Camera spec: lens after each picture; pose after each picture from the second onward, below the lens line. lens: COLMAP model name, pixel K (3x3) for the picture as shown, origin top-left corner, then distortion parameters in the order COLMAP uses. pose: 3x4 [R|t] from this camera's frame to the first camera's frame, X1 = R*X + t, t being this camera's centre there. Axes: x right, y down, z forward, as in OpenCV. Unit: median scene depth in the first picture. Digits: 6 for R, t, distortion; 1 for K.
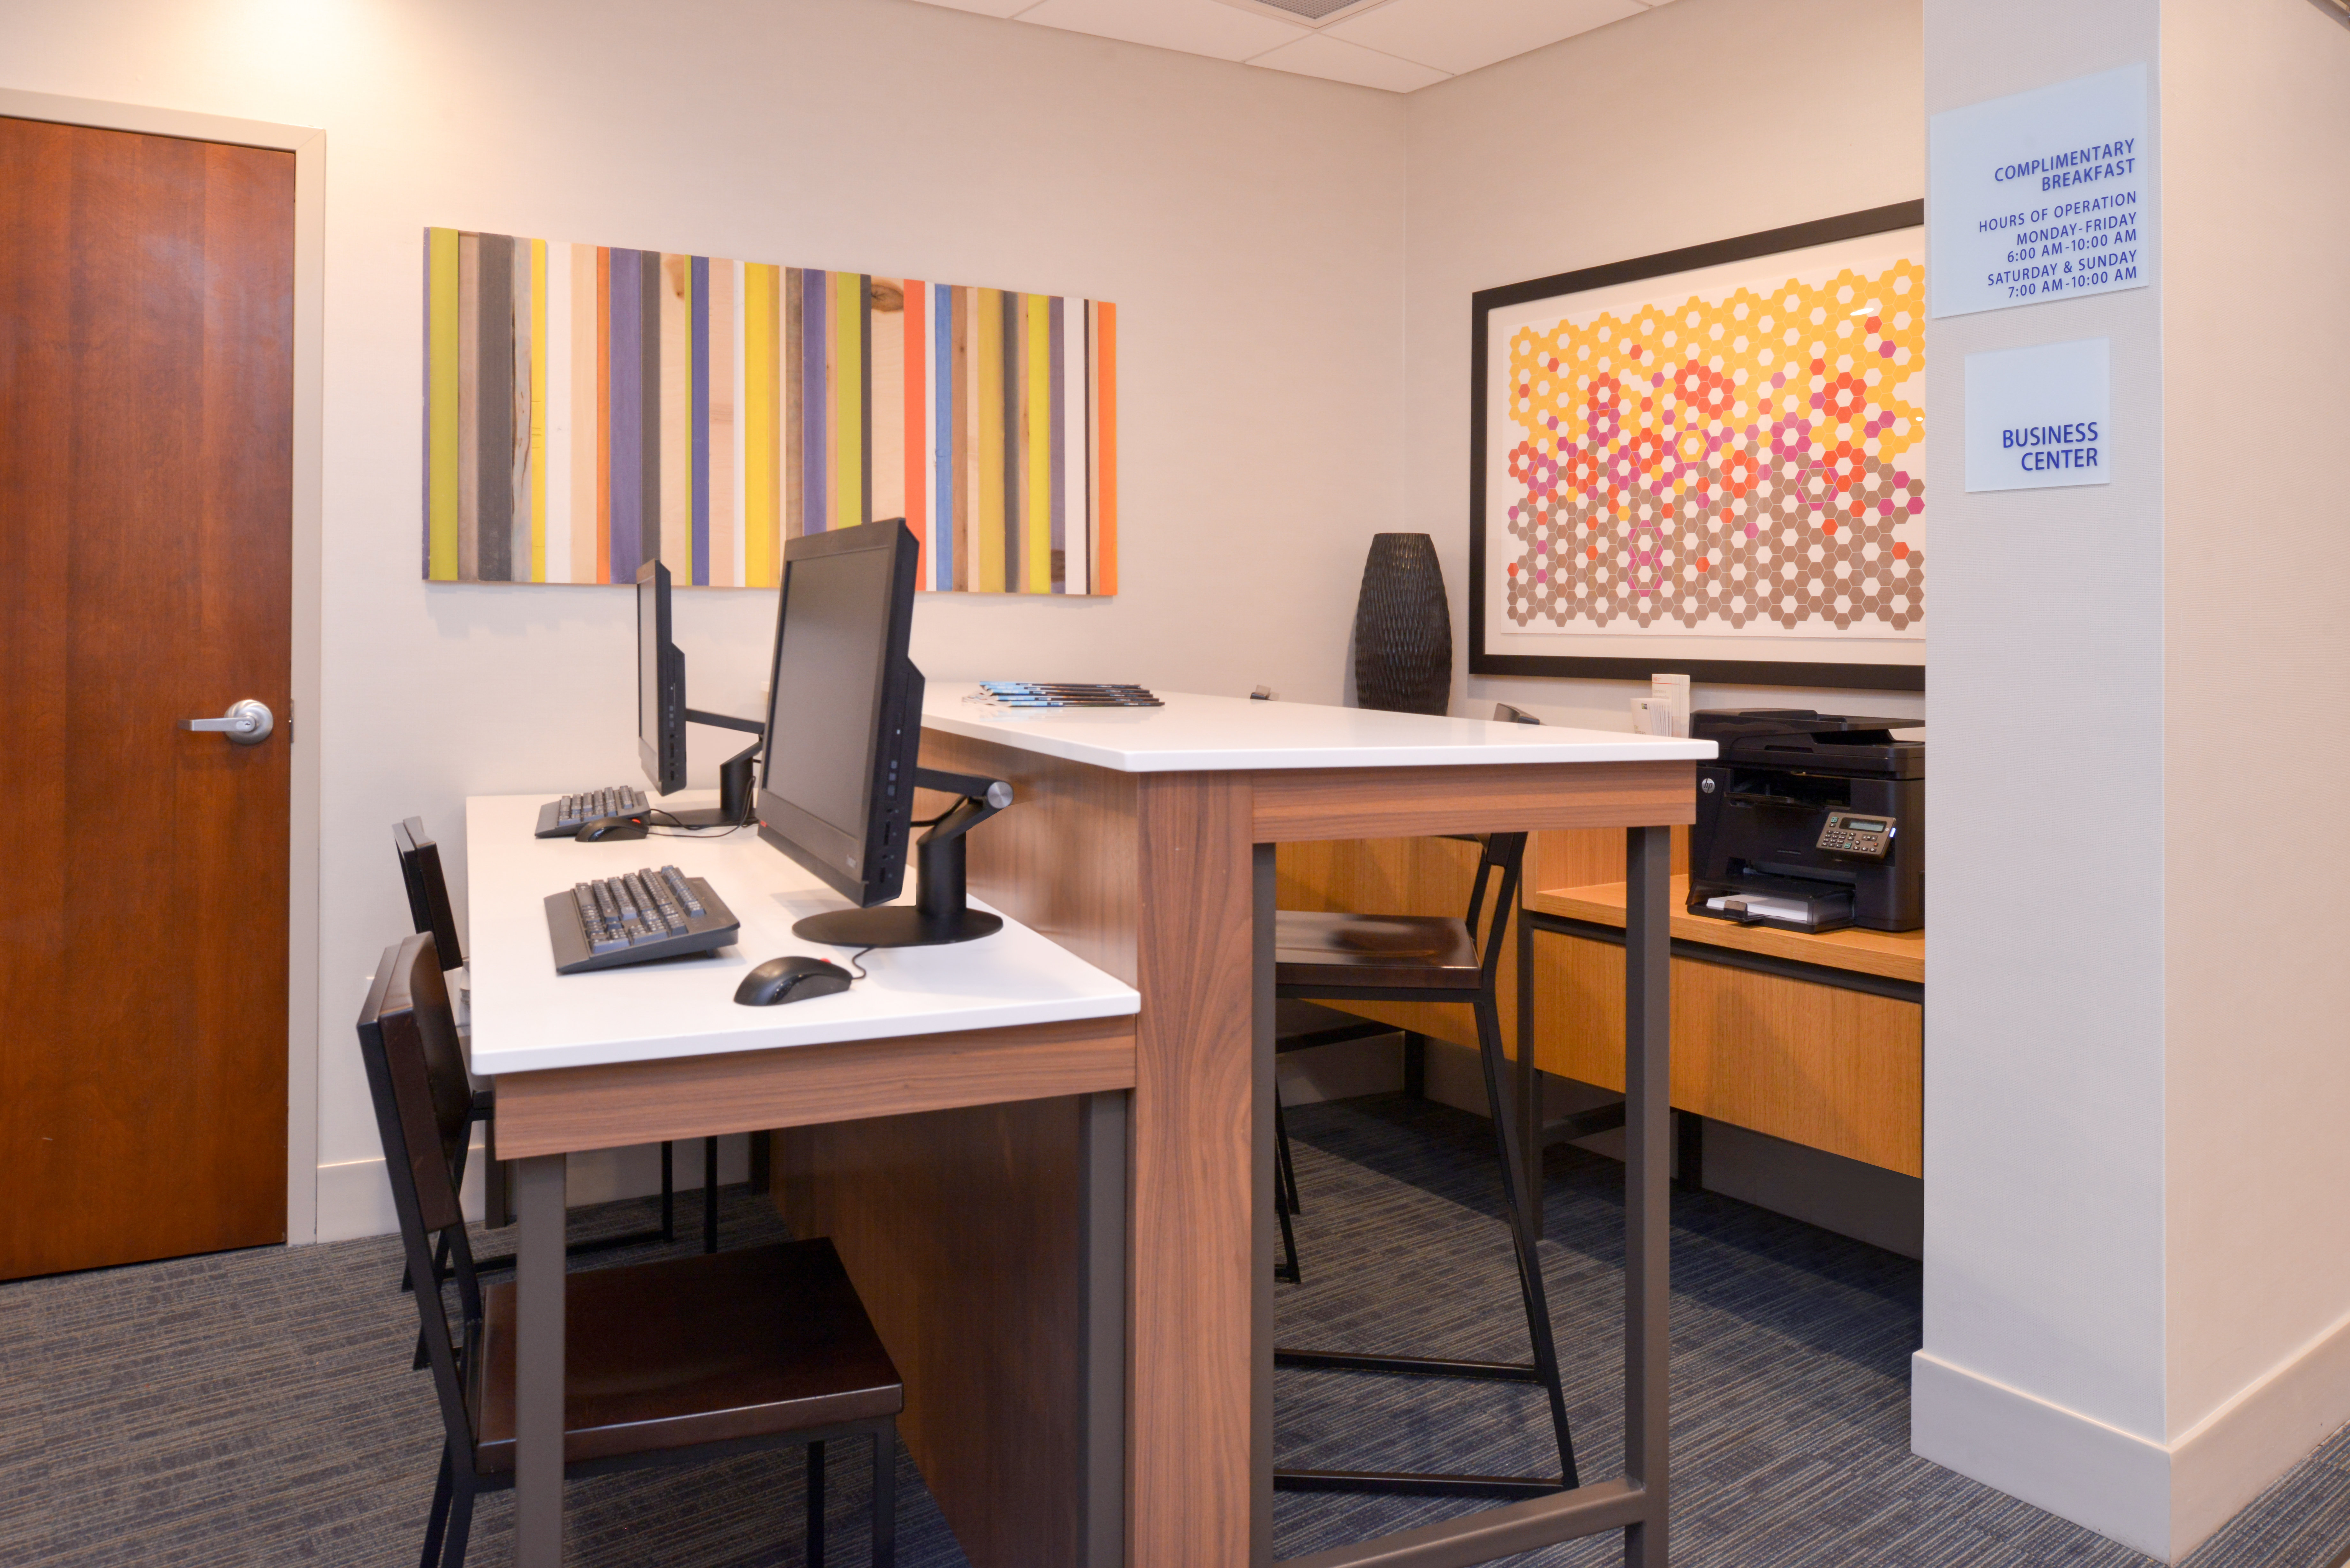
lens RADIAL K [[1594.6, 0, 1185.2], [0, 1594.6, 620.8], [0, 0, 1]] dist [-0.006285, -0.002958]
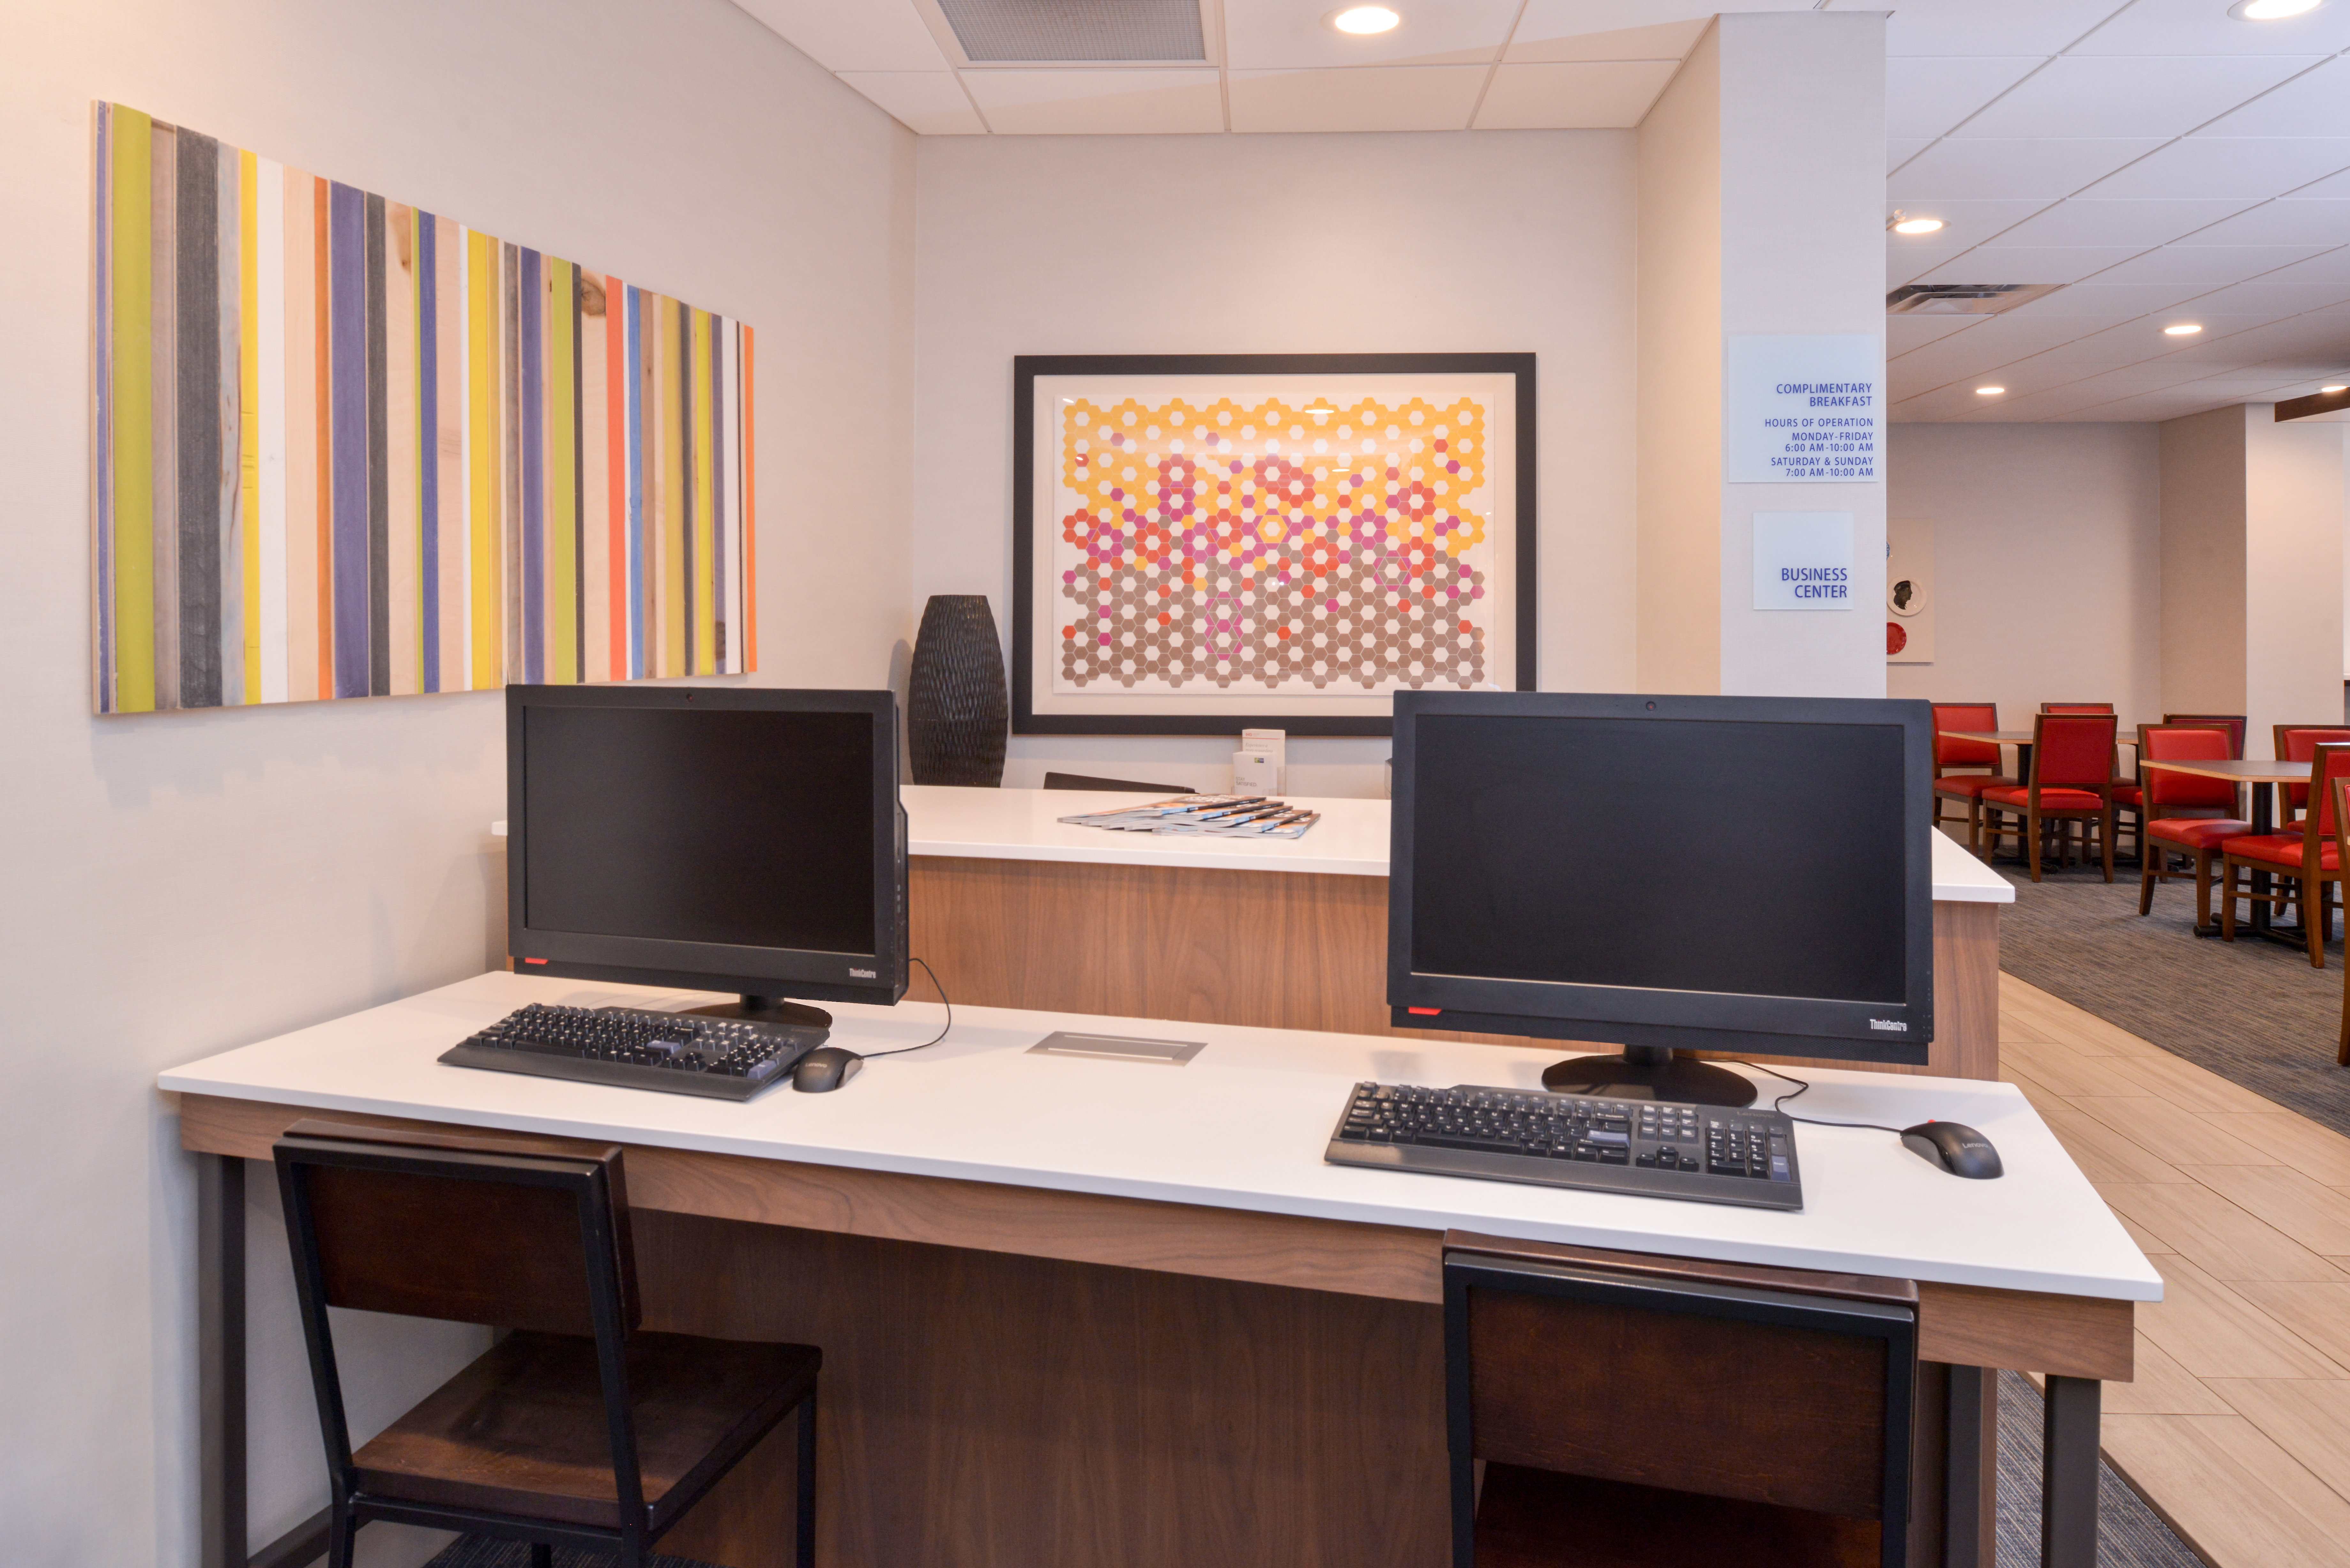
lens RADIAL K [[1594.6, 0, 1185.2], [0, 1594.6, 620.8], [0, 0, 1]] dist [-0.006285, -0.002958]
pose [[0.658197, -0.011987, 0.752751, -0.597877], [0.002857, 0.999906, 0.013424, -0.060534], [-0.752841, -0.006685, 0.658169, 0.299498]]
